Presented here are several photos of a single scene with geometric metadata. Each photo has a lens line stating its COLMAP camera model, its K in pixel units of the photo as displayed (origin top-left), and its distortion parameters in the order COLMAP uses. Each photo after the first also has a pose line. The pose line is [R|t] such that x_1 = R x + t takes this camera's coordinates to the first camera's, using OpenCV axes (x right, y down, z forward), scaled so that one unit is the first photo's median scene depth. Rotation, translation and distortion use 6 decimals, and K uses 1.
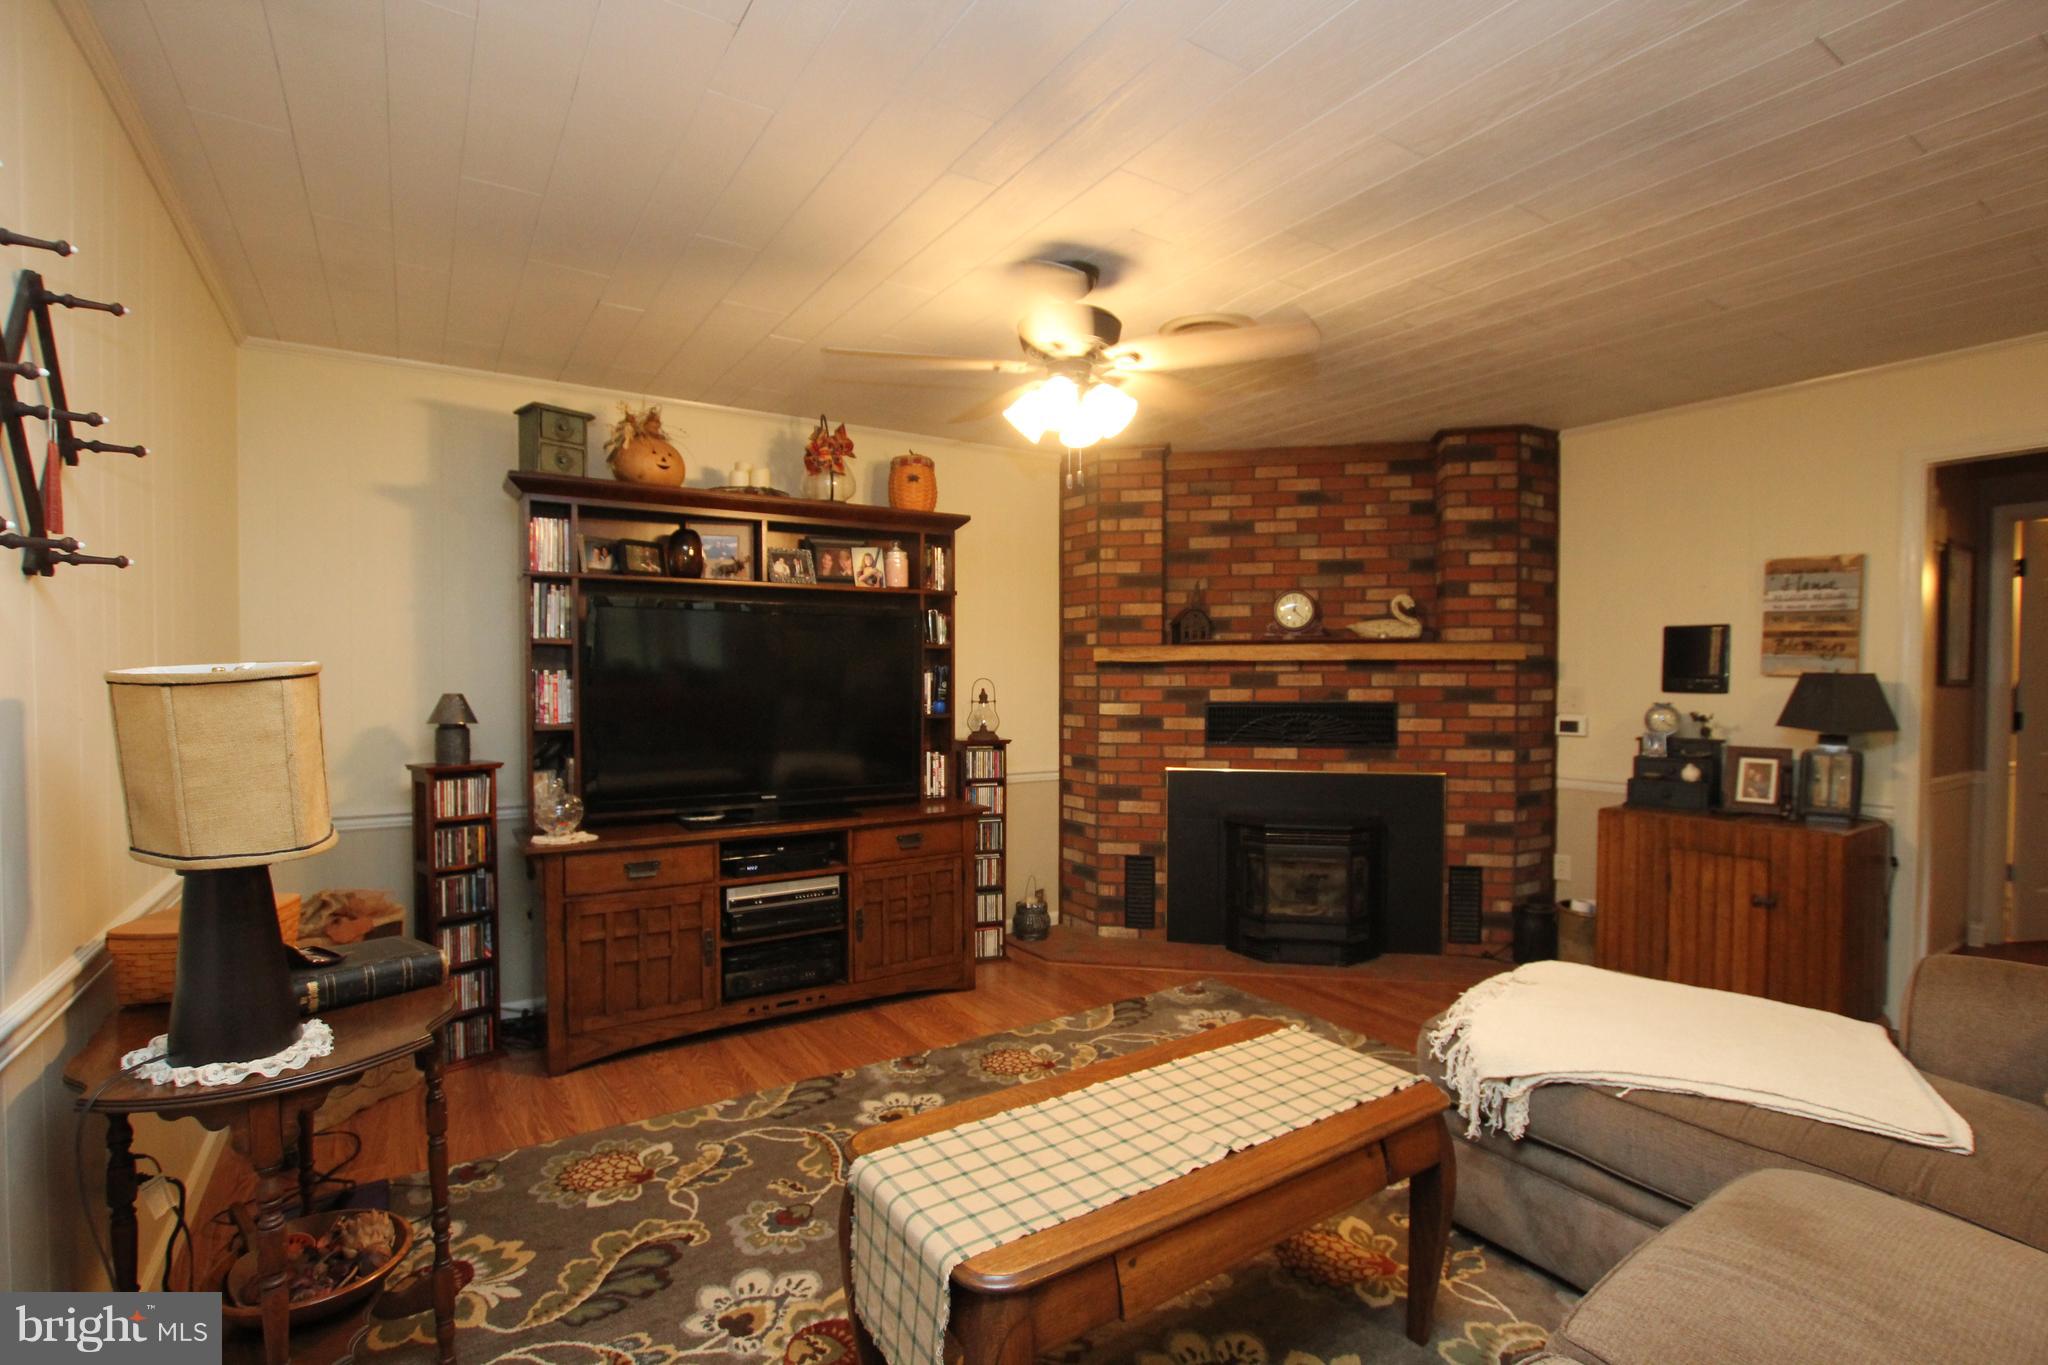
lens RADIAL K [[944.0, 0, 1034.7], [0, 944.0, 697.4], [0, 0, 1]] dist [-0.032052, 0.005883]
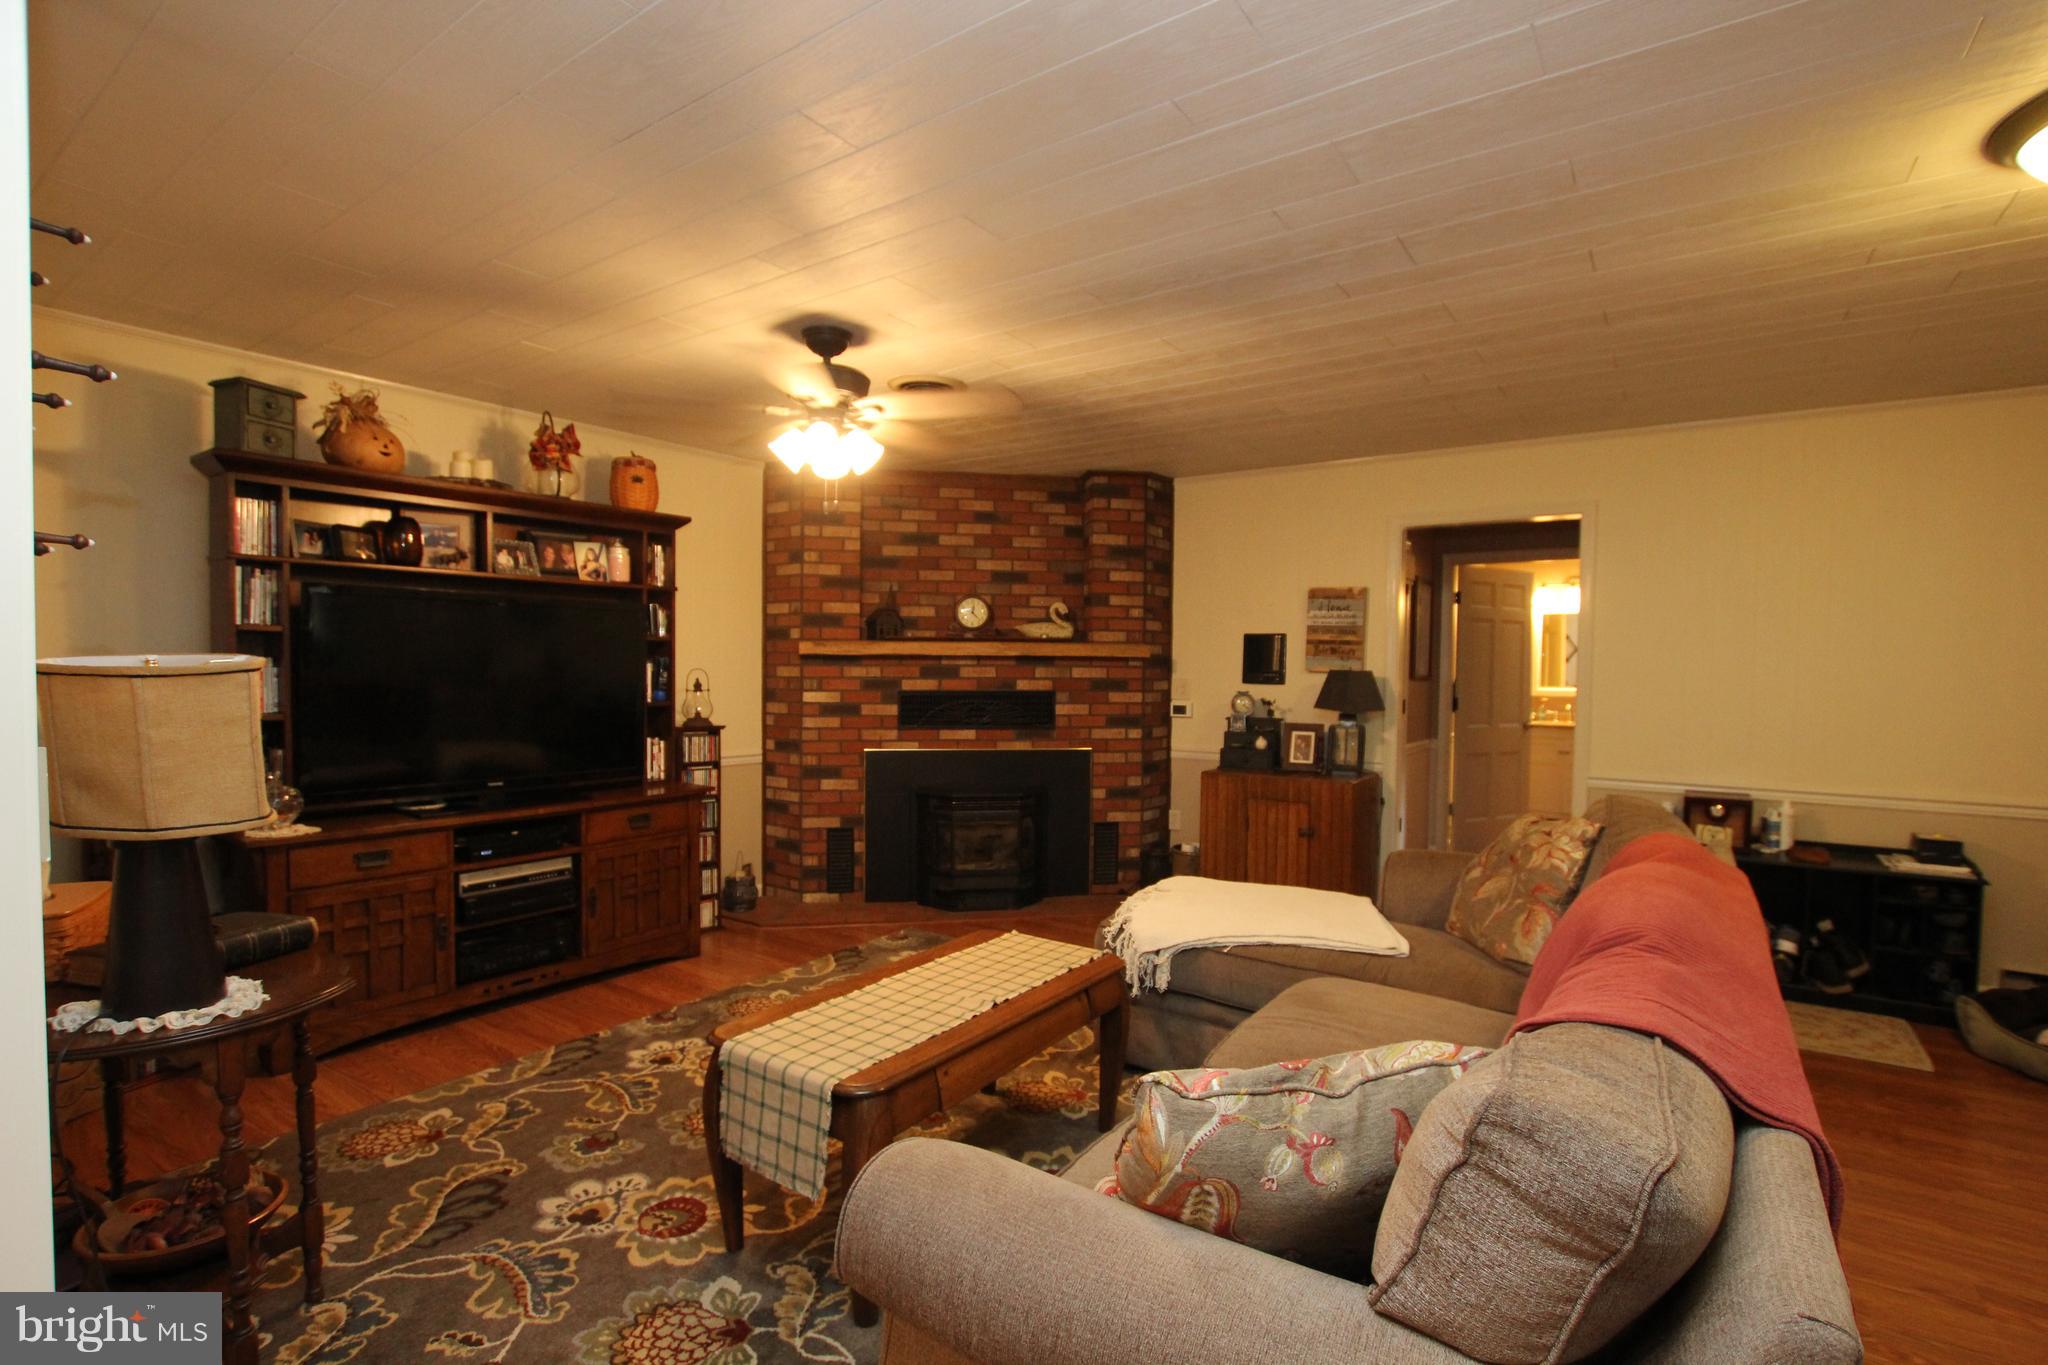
lens RADIAL K [[944.0, 0, 1028.5], [0, 944.0, 697.2], [0, 0, 1]] dist [-0.032052, 0.005883]
pose [[0.929743, -0.002773, 0.368199, -0.128457], [-0.001499, 0.999935, 0.011314, -0.000781], [-0.368206, -0.011071, 0.929678, -0.167762]]
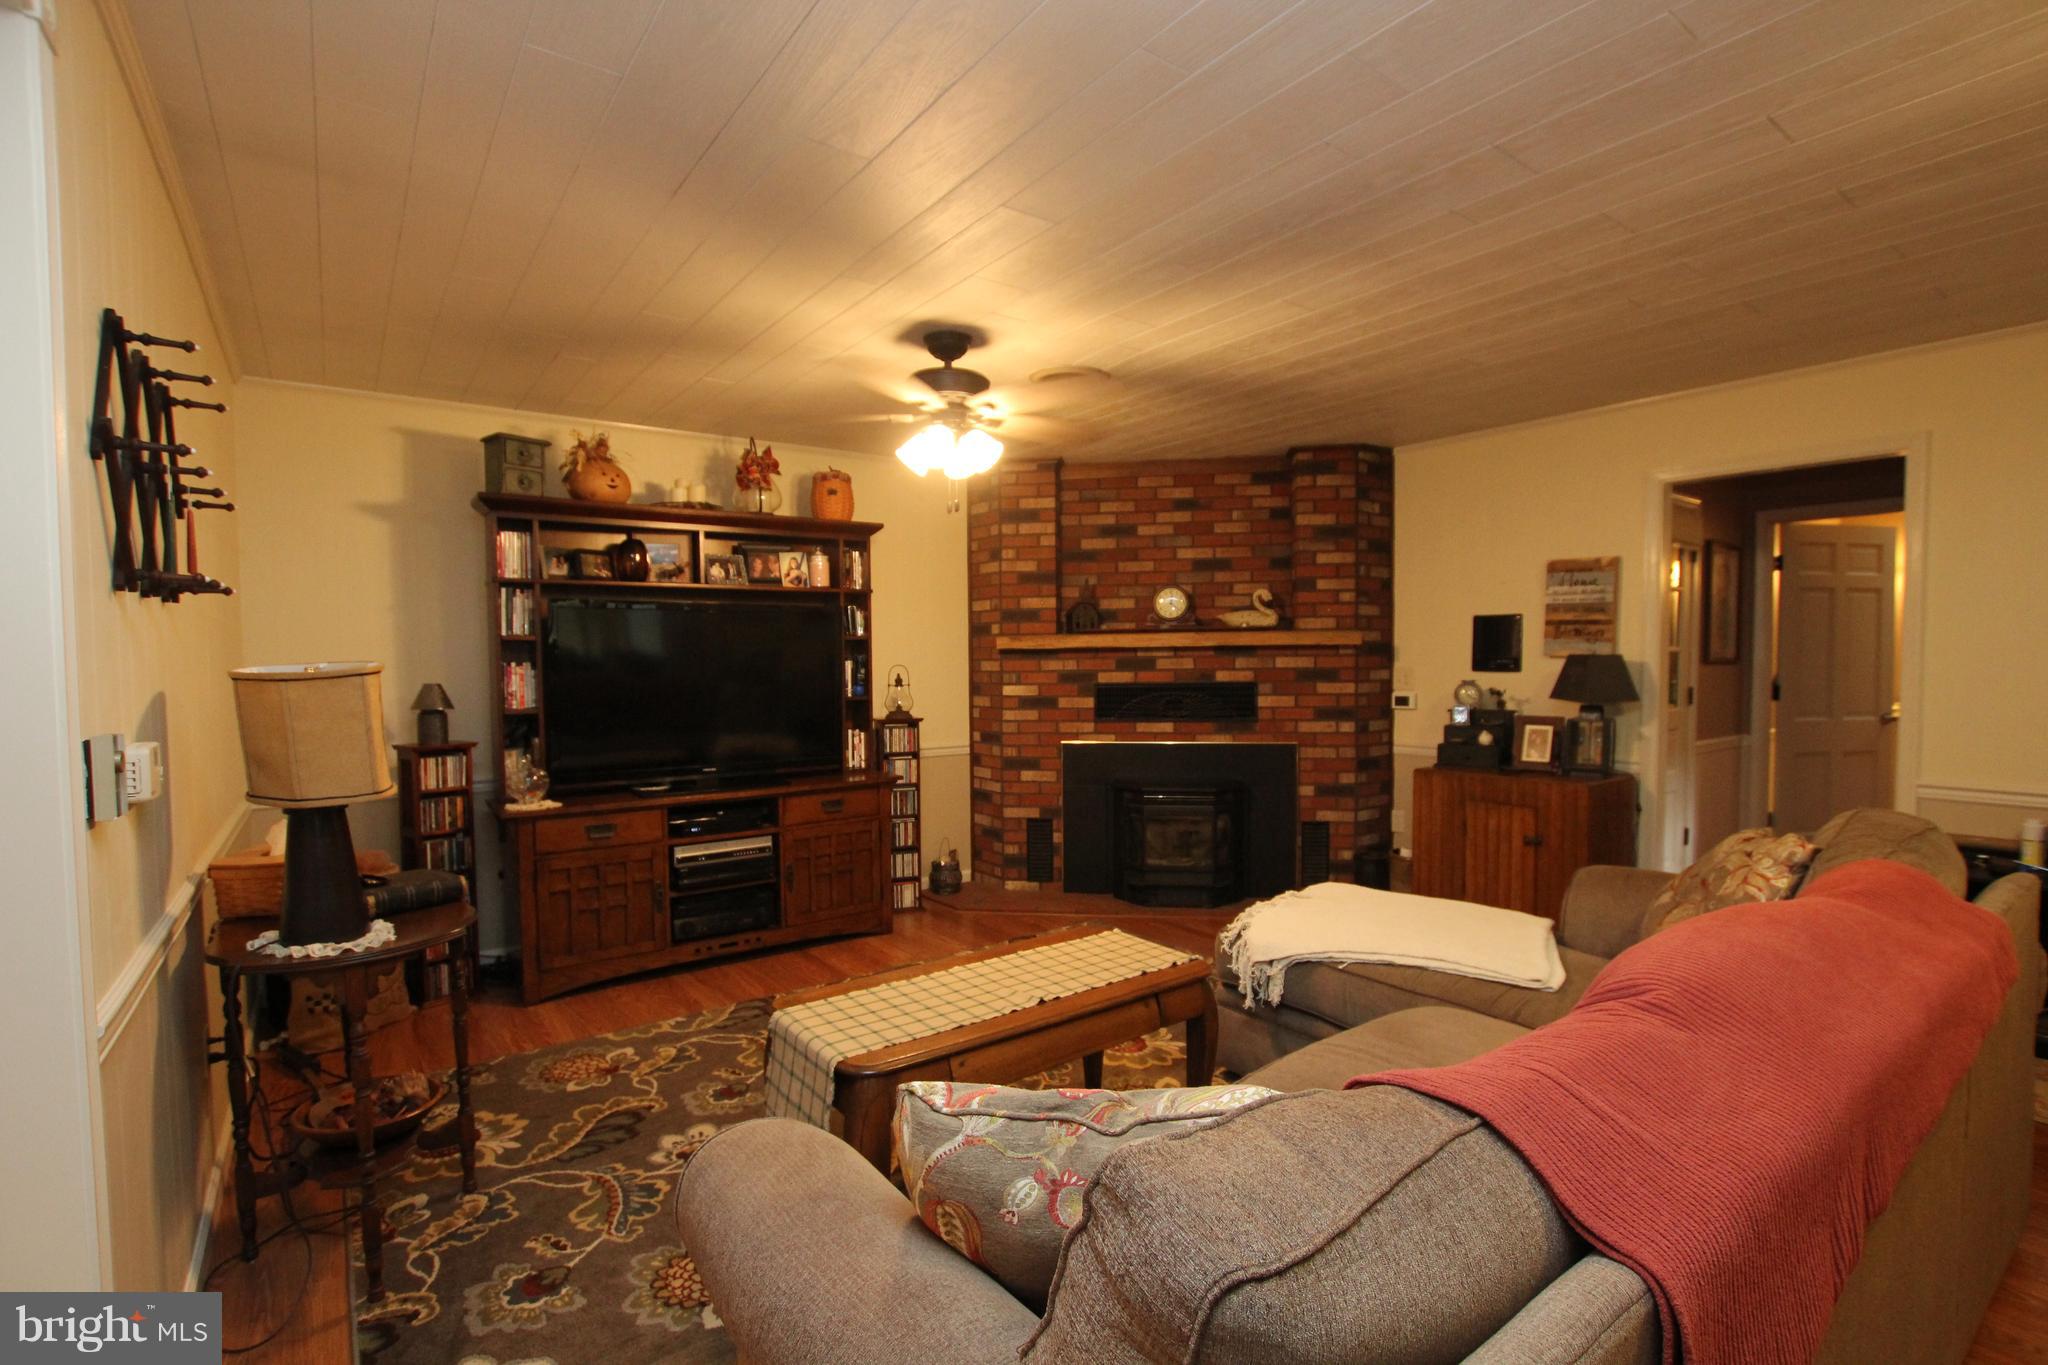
lens RADIAL K [[944.0, 0, 1033.8], [0, 944.0, 696.8], [0, 0, 1]] dist [-0.032052, 0.005883]
pose [[0.998327, -0.011746, 0.056606, 0.057172], [0.010759, 0.999785, 0.017713, -0.000215], [-0.056802, -0.017075, 0.998239, -0.195232]]
